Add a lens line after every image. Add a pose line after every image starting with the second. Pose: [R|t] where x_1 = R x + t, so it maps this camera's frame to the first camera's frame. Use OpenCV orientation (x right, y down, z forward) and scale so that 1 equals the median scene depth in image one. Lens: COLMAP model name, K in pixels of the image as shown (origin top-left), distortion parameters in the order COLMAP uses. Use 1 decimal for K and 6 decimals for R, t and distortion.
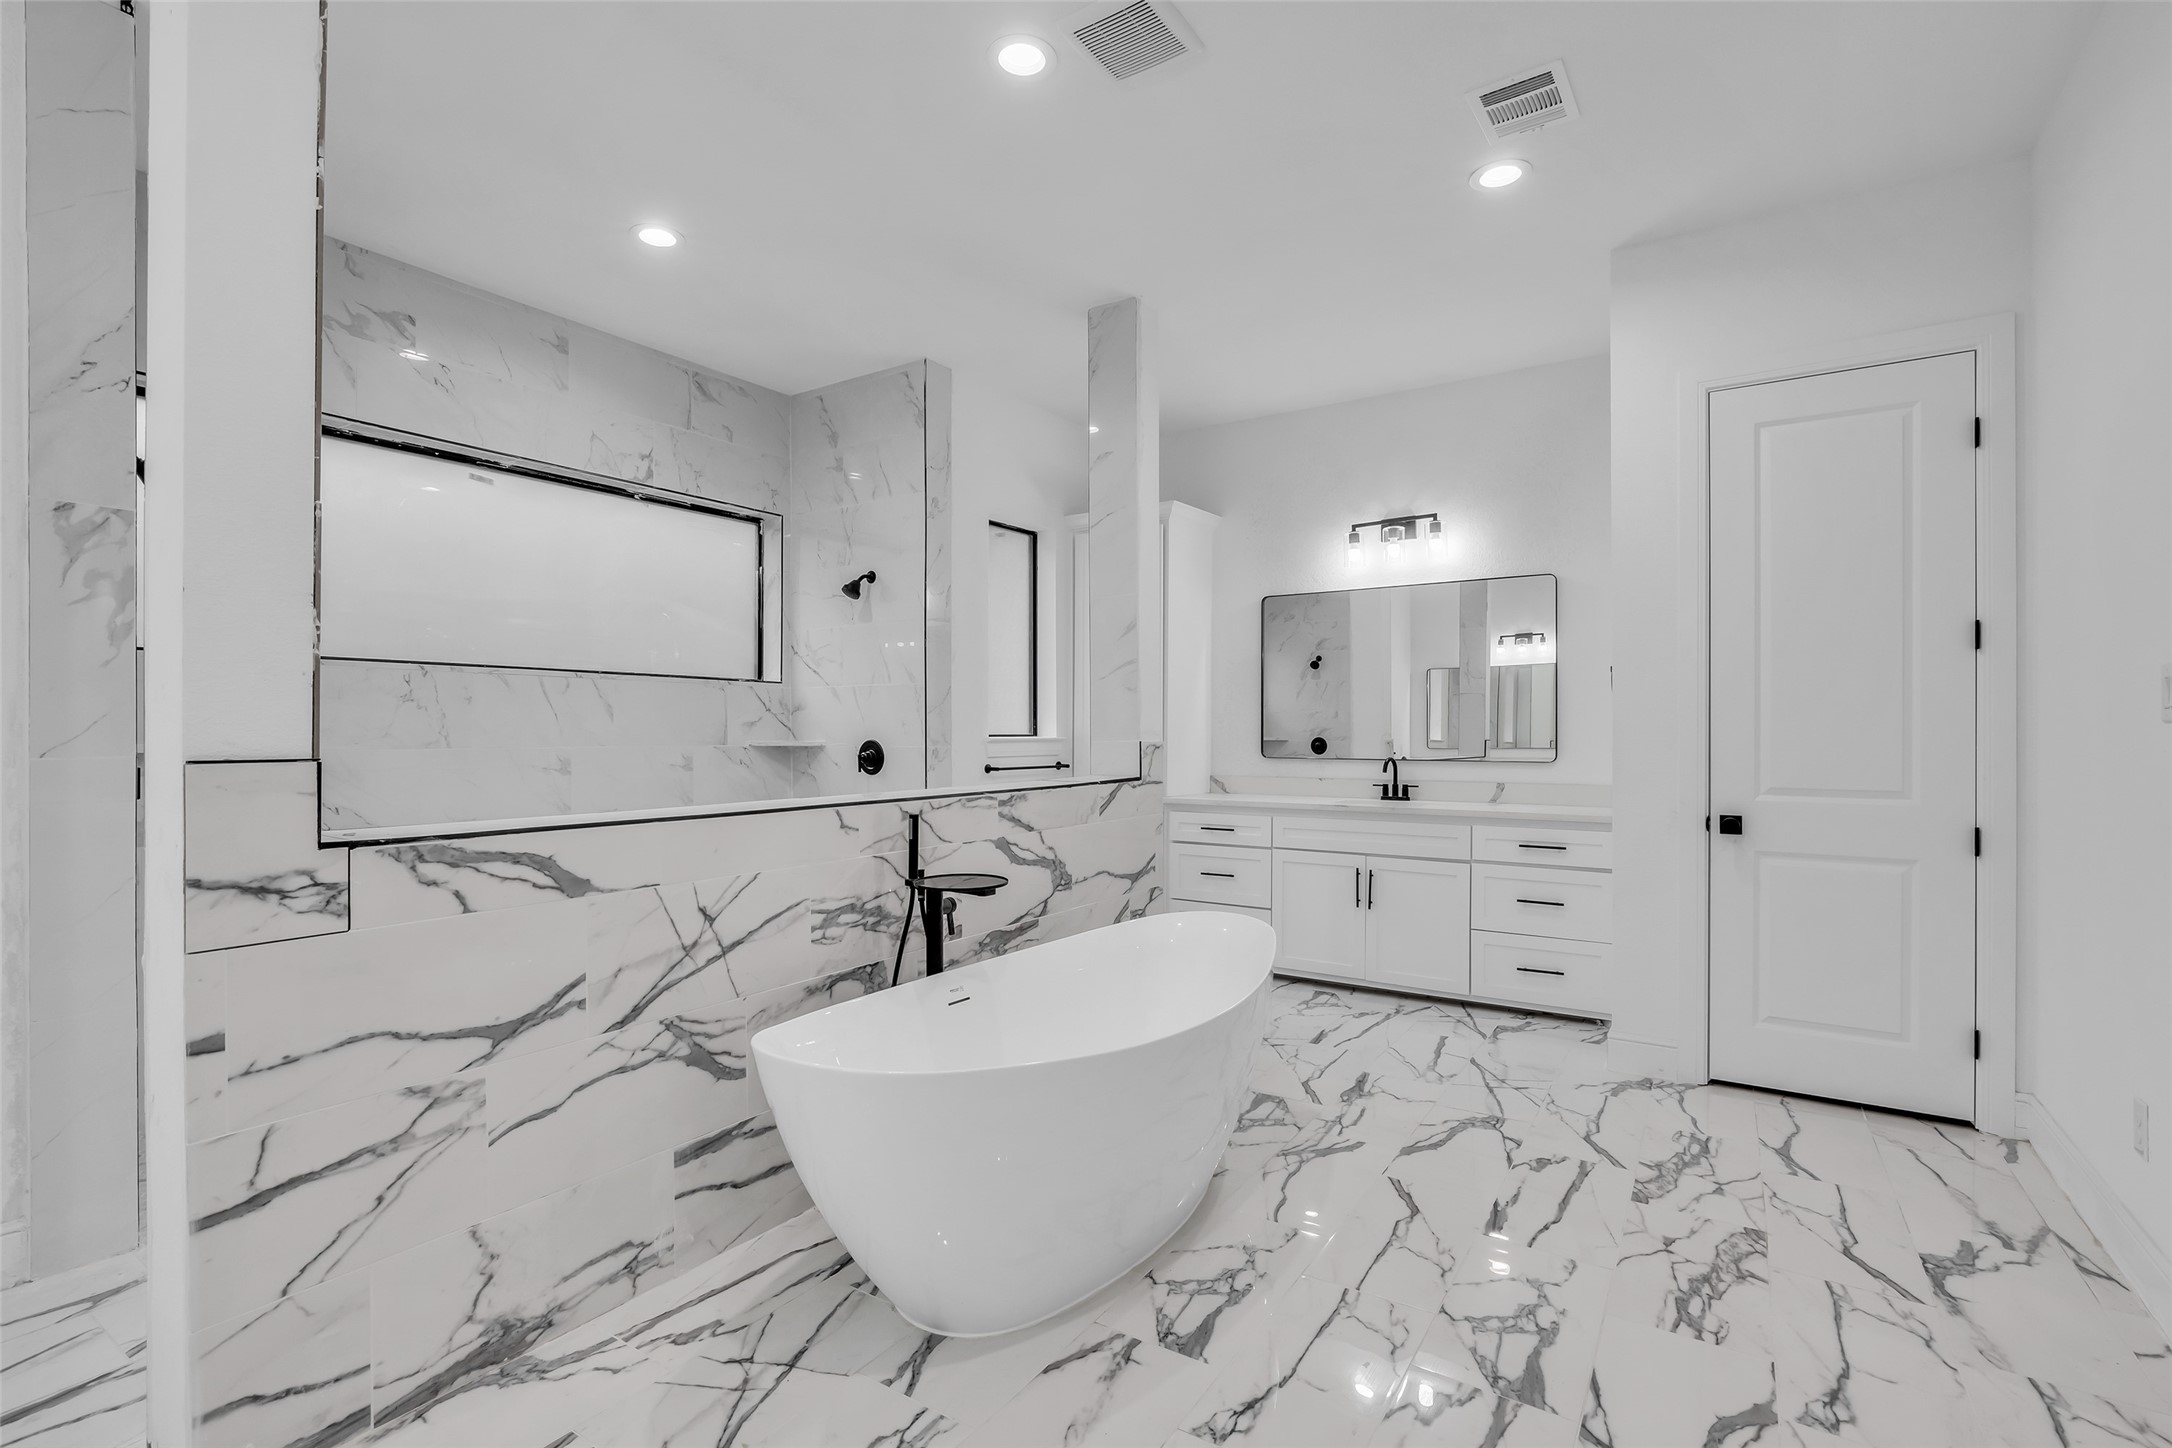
lens RADIAL K [[1000.6, 0, 1082.6], [0, 1000.6, 706.0], [0, 0, 1]] dist [-0.020975, 0.005388]
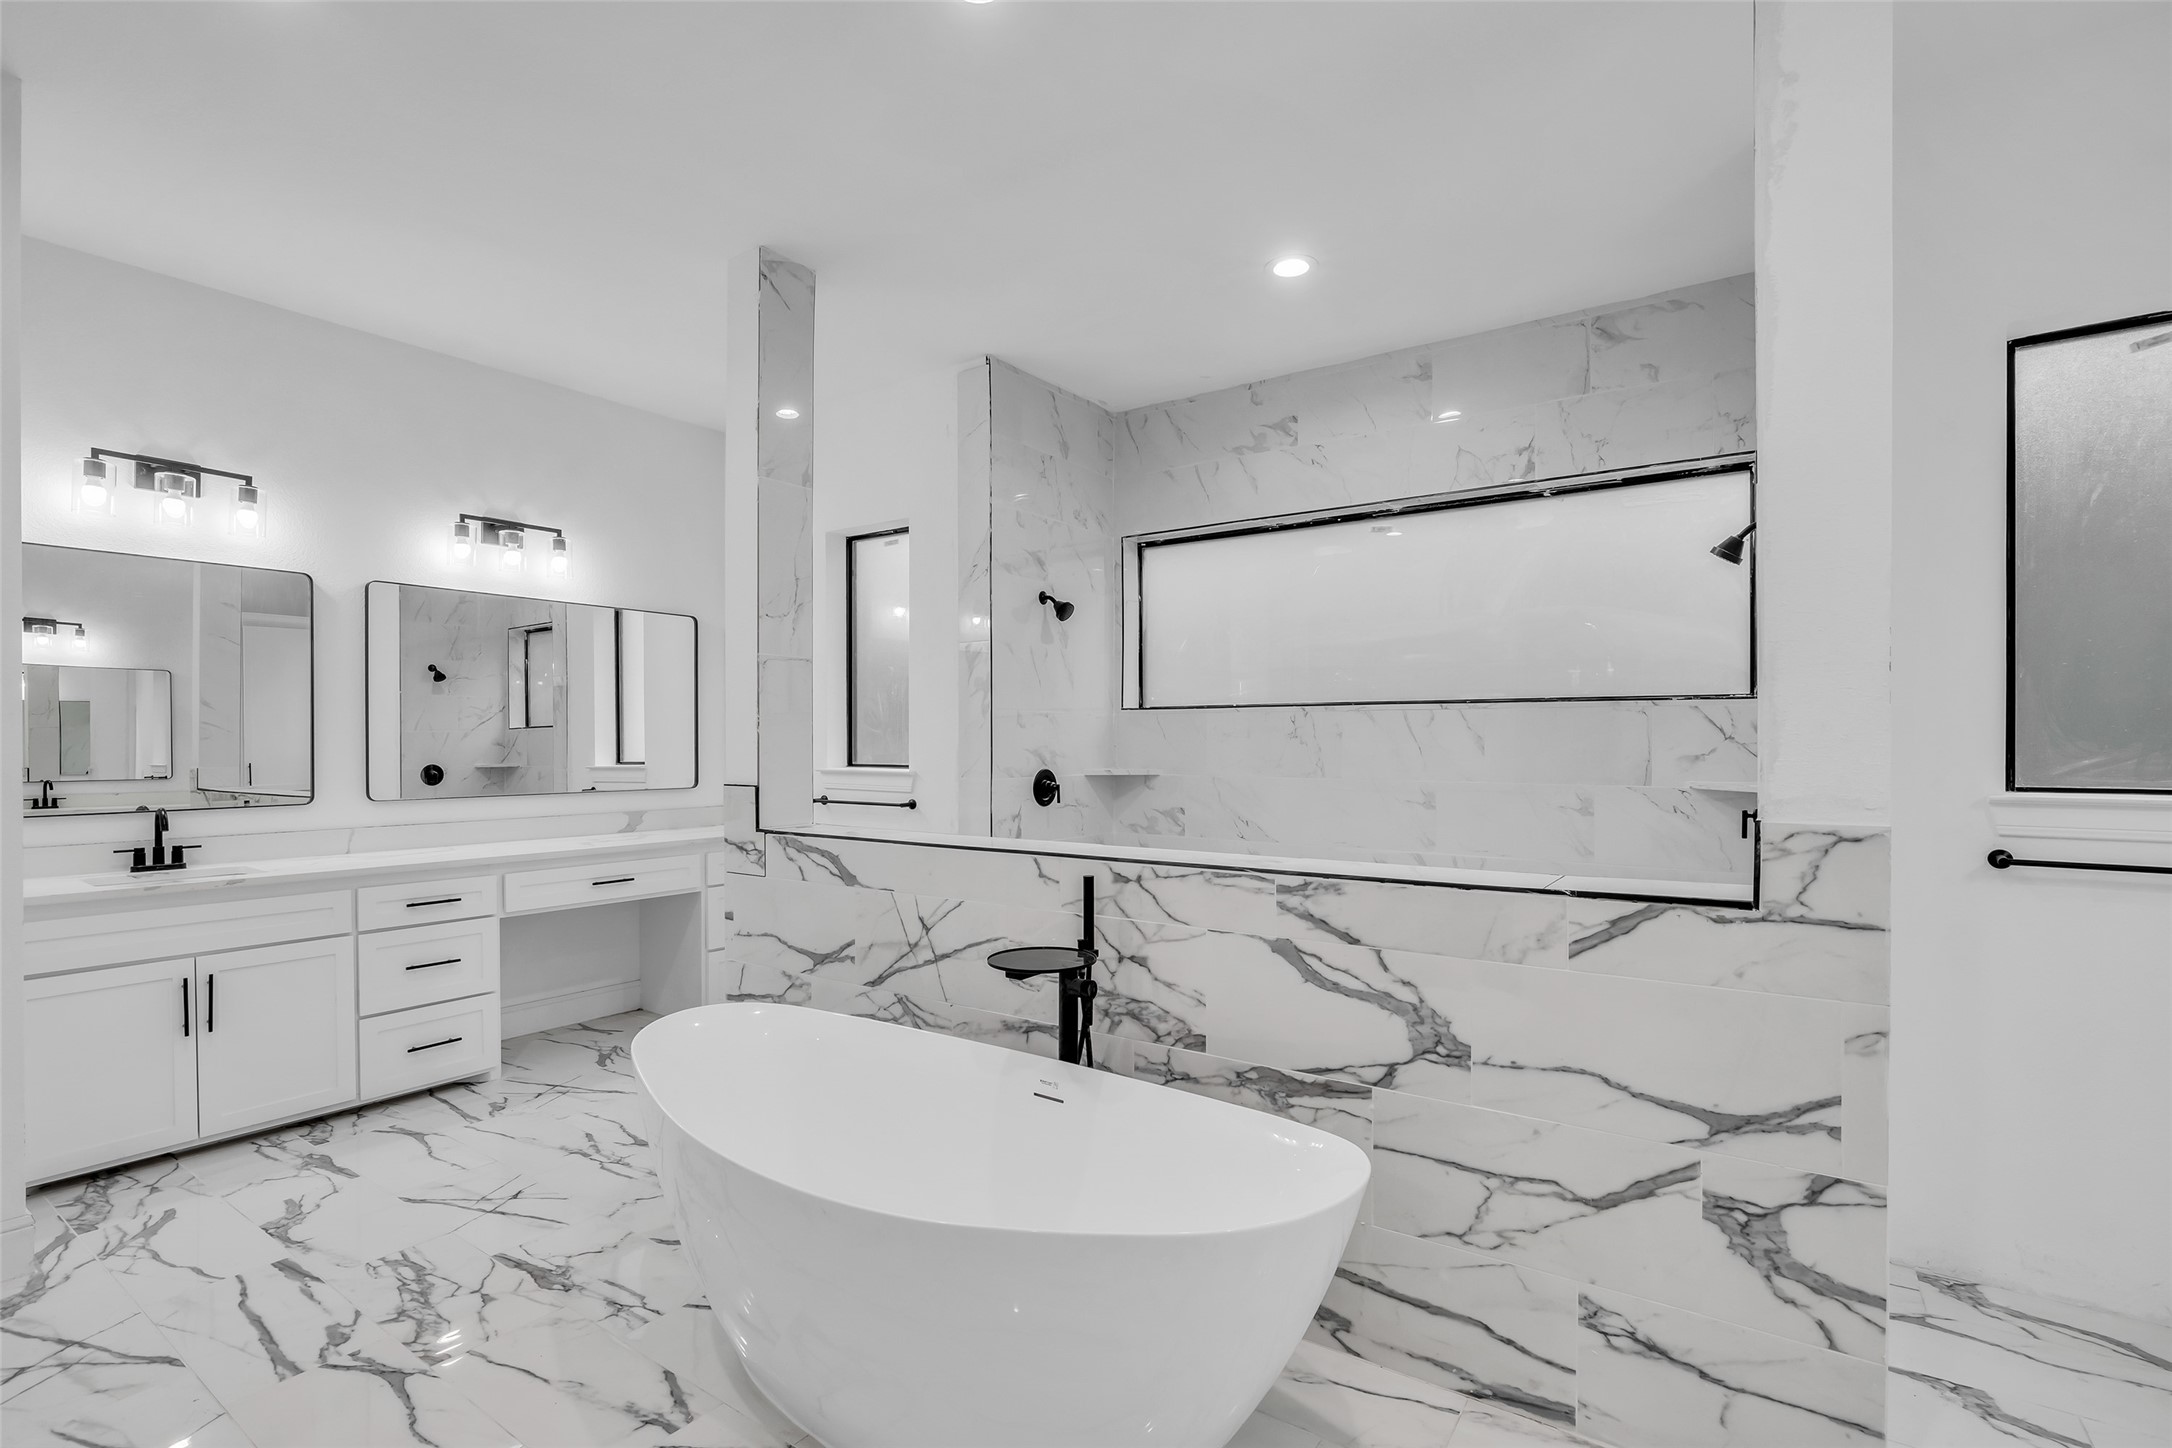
lens RADIAL K [[1000.6, 0, 1087.3], [0, 1000.6, 739.2], [0, 0, 1]] dist [-0.020975, 0.005388]
pose [[-0.027984, -0.001281, -0.999608, 0.622653], [0.026216, 0.999654, -0.002015, -0.008843], [0.999265, -0.026262, -0.027941, 0.902962]]
